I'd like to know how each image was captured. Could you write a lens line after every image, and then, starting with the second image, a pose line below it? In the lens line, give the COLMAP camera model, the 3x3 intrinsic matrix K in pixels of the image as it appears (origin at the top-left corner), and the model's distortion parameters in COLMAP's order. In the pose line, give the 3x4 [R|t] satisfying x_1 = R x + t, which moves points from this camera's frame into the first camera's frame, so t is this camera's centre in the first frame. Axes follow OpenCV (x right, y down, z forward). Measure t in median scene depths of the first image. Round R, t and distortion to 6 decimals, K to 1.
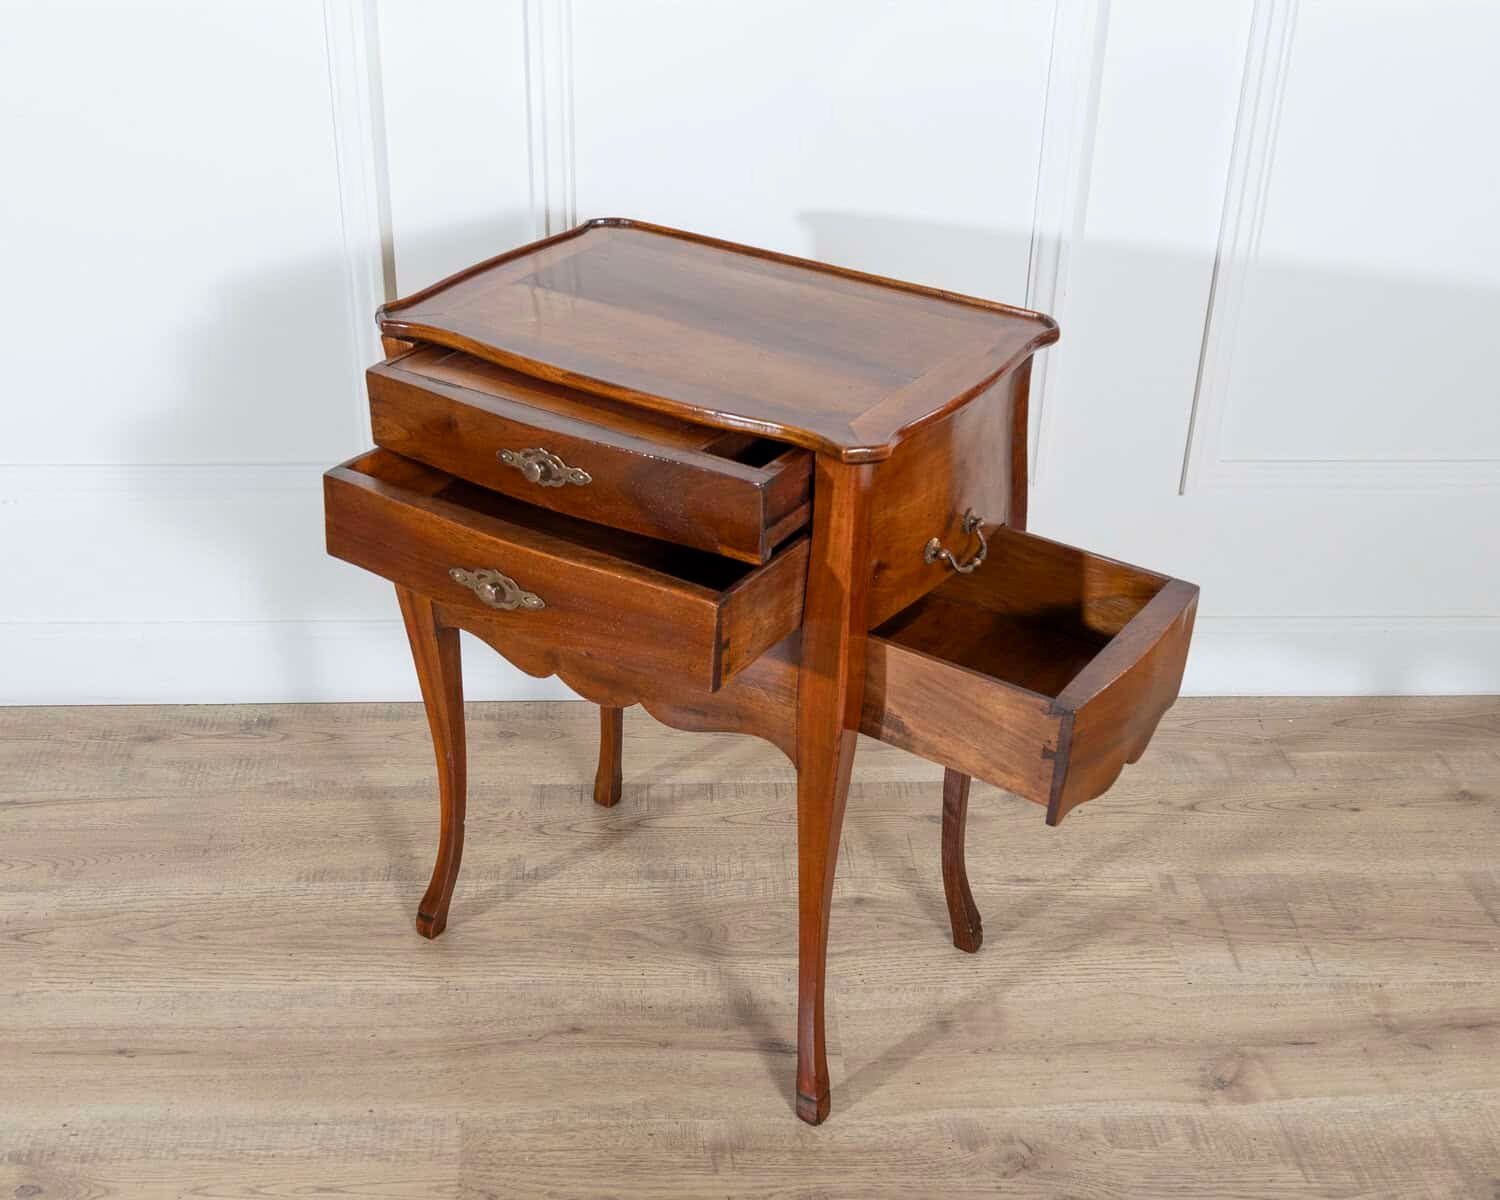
lens RADIAL K [[1896.4, 0, 677.9], [0, 1896.4, 599.9], [0, 0, 1]] dist [0.019225, 0.032980]
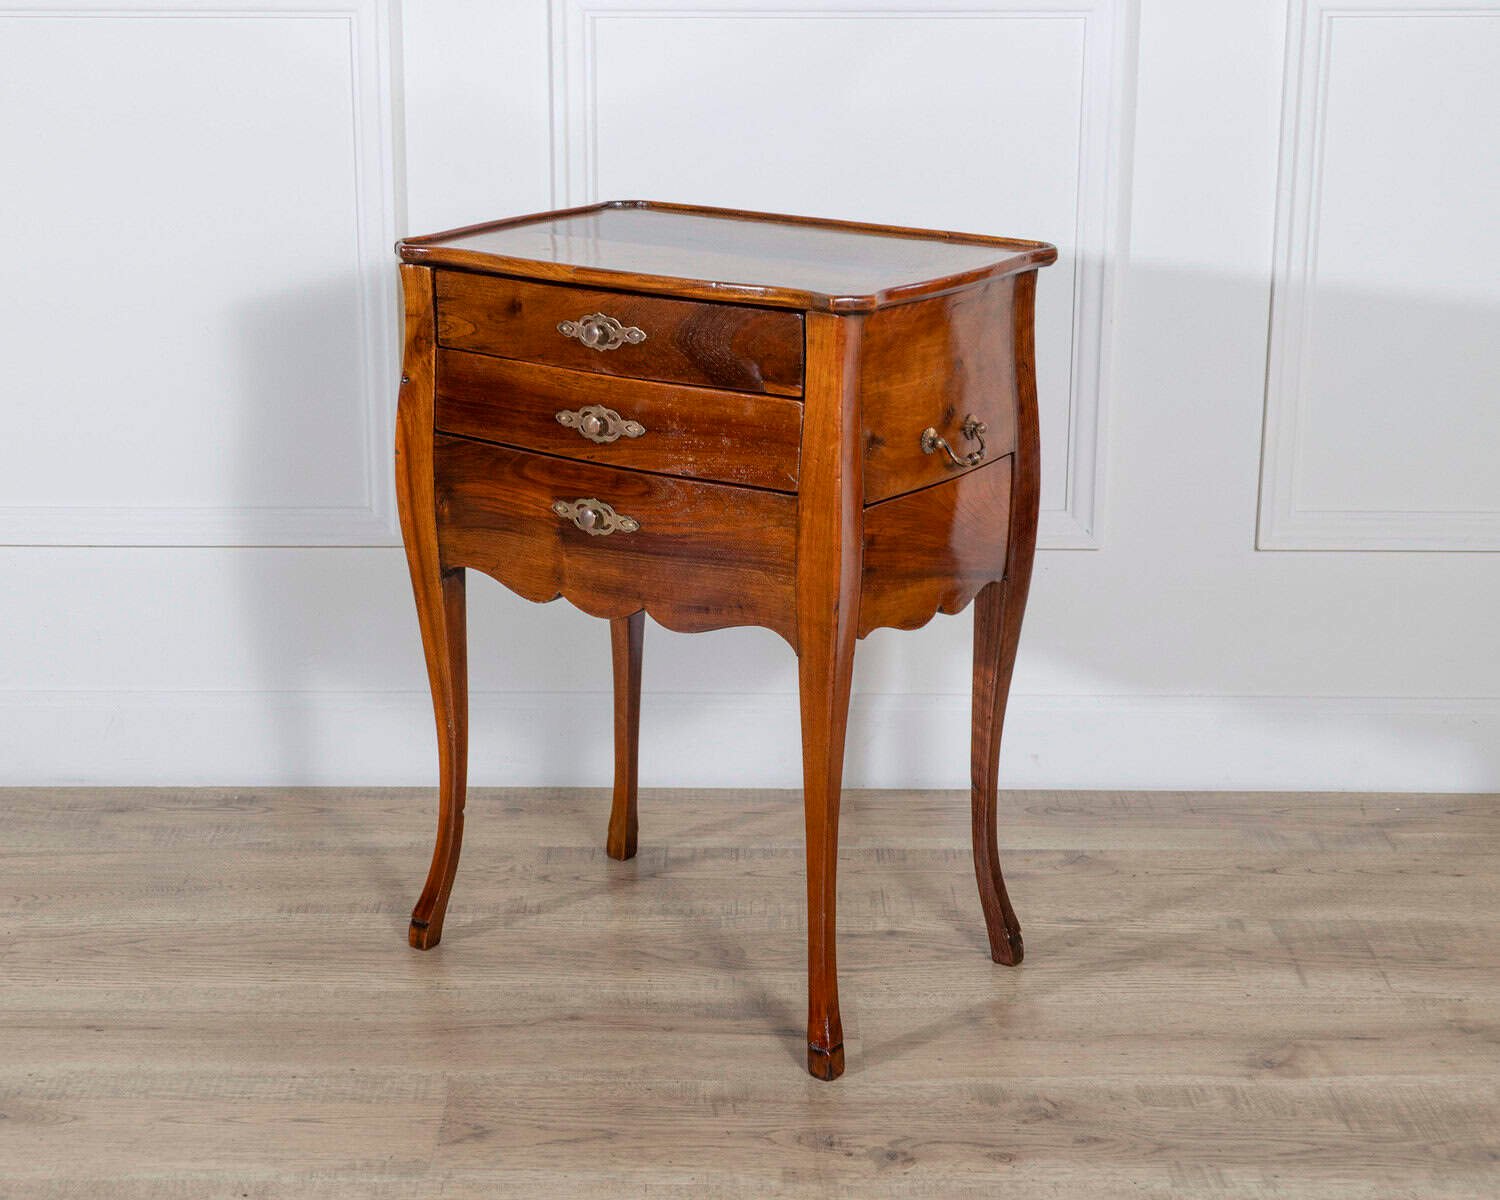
lens RADIAL K [[2774.4, 0, 695.9], [0, 2774.4, 600.4], [0, 0, 1]] dist [0.048031, 0.043259]
pose [[0.999234, 0.001708, -0.039094, 0.058116], [-0.011025, 0.970865, -0.239372, 0.351463], [0.037546, 0.239619, 0.970141, -0.362022]]
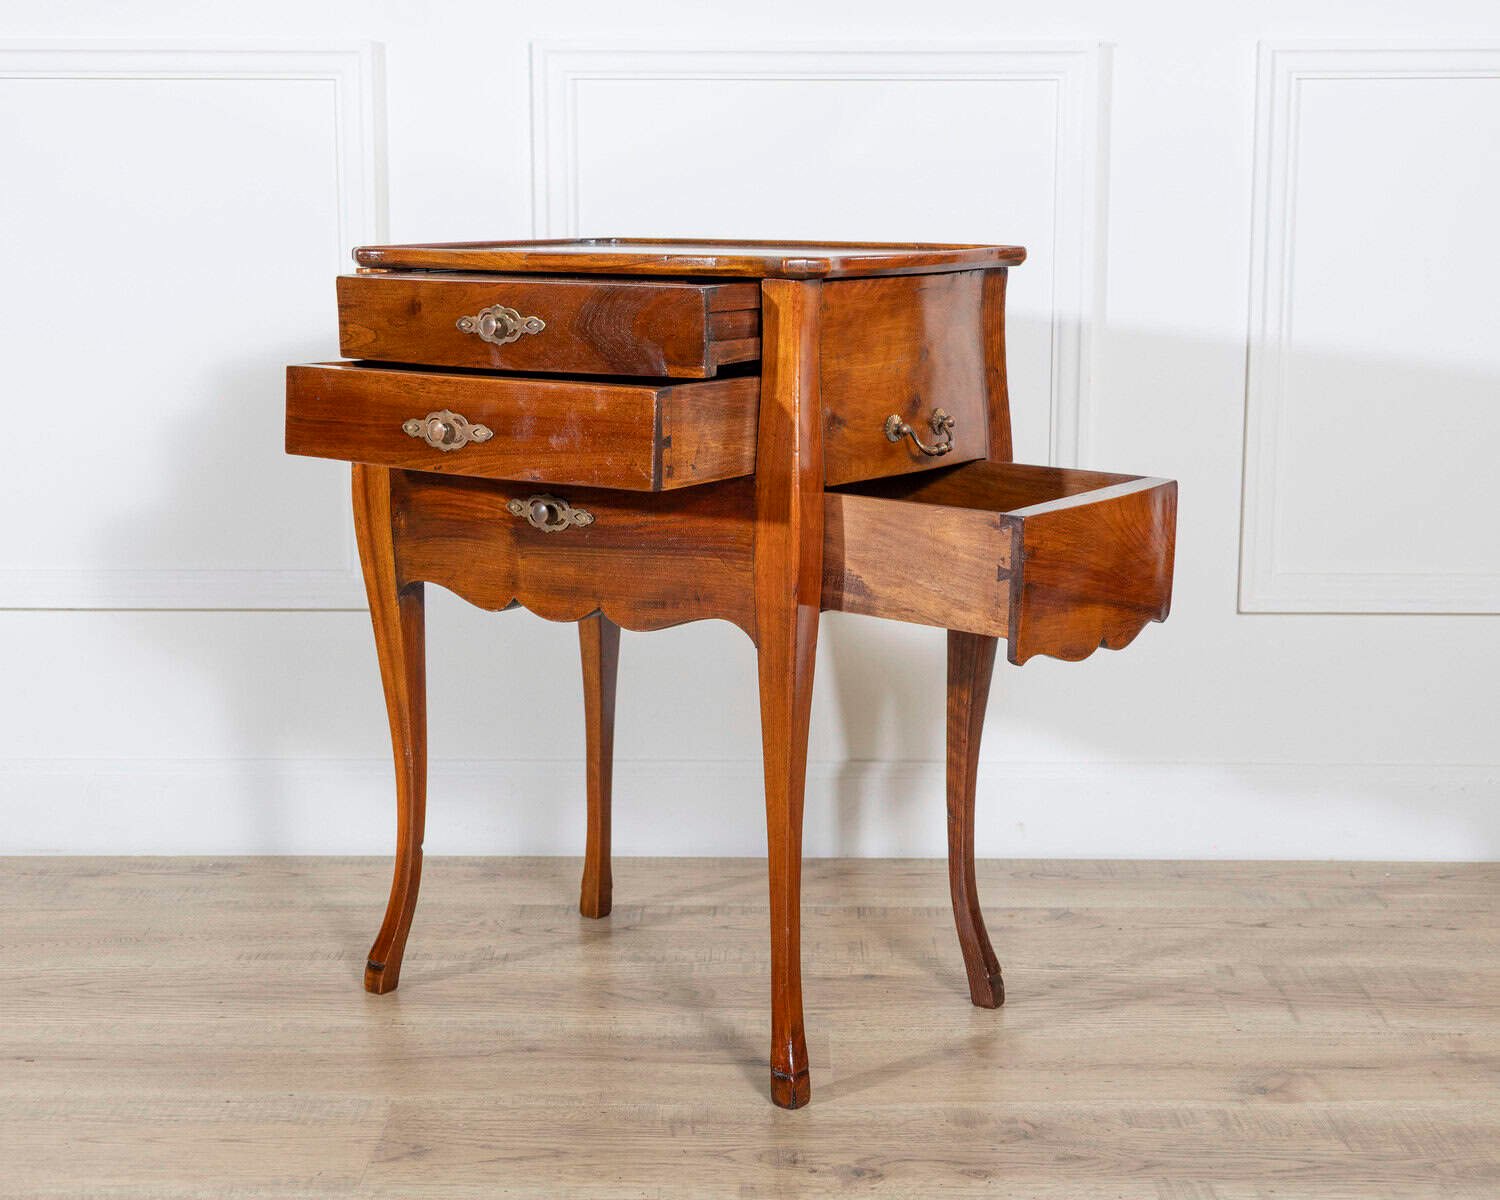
lens RADIAL K [[2457.0, 0, 750.0], [0, 2457.0, 600.0], [0, 0, 1]] dist [0.023368, 0.085633]
pose [[0.999269, -0.002556, -0.038152, 0.091482], [-0.011045, 0.935941, -0.351985, 0.430853], [0.036608, 0.352149, 0.935228, -0.138977]]
